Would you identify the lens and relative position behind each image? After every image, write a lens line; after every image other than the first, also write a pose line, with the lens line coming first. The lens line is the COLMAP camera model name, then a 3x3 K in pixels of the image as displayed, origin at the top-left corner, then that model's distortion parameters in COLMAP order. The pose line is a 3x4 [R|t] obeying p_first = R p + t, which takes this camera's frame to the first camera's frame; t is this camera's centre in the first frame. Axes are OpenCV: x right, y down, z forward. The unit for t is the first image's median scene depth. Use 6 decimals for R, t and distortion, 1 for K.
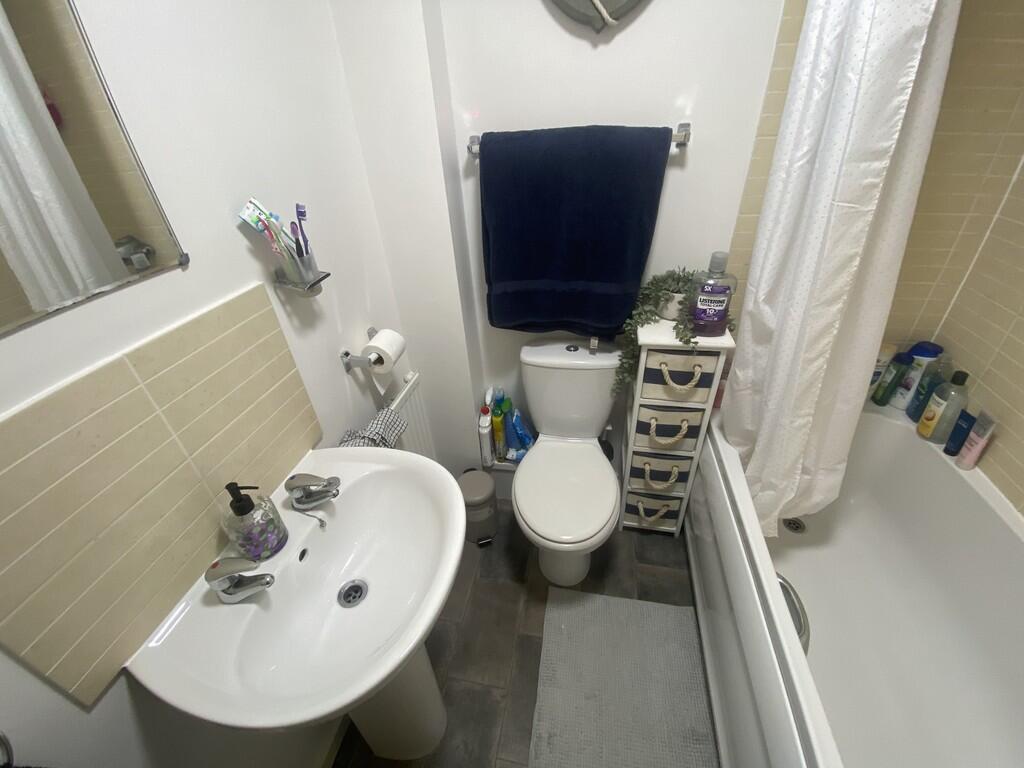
lens RADIAL K [[411.4, 0, 510.6], [0, 411.4, 384.3], [0, 0, 1]] dist [0.016961, -0.019310]
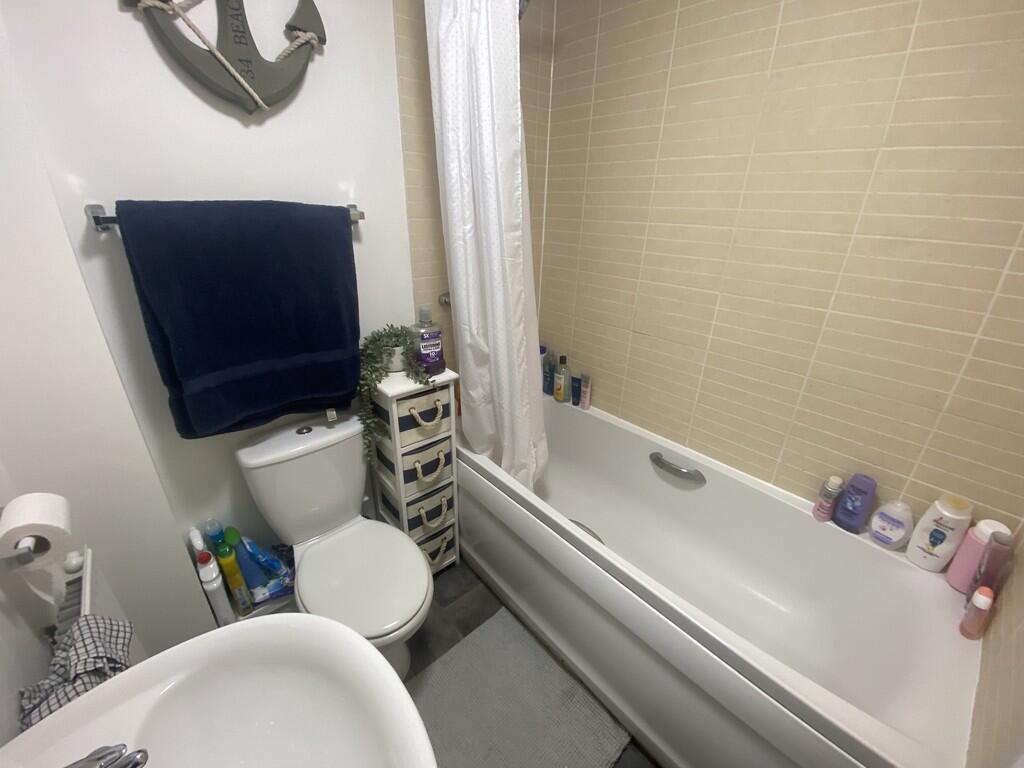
lens RADIAL K [[411.4, 0, 510.6], [0, 411.4, 384.3], [0, 0, 1]] dist [0.016961, -0.019310]
pose [[0.584079, -0.249114, 0.772525, -0.299758], [0.390425, 0.920633, 0.001688, -0.009092], [-0.711632, 0.300627, 0.634983, 0.104271]]
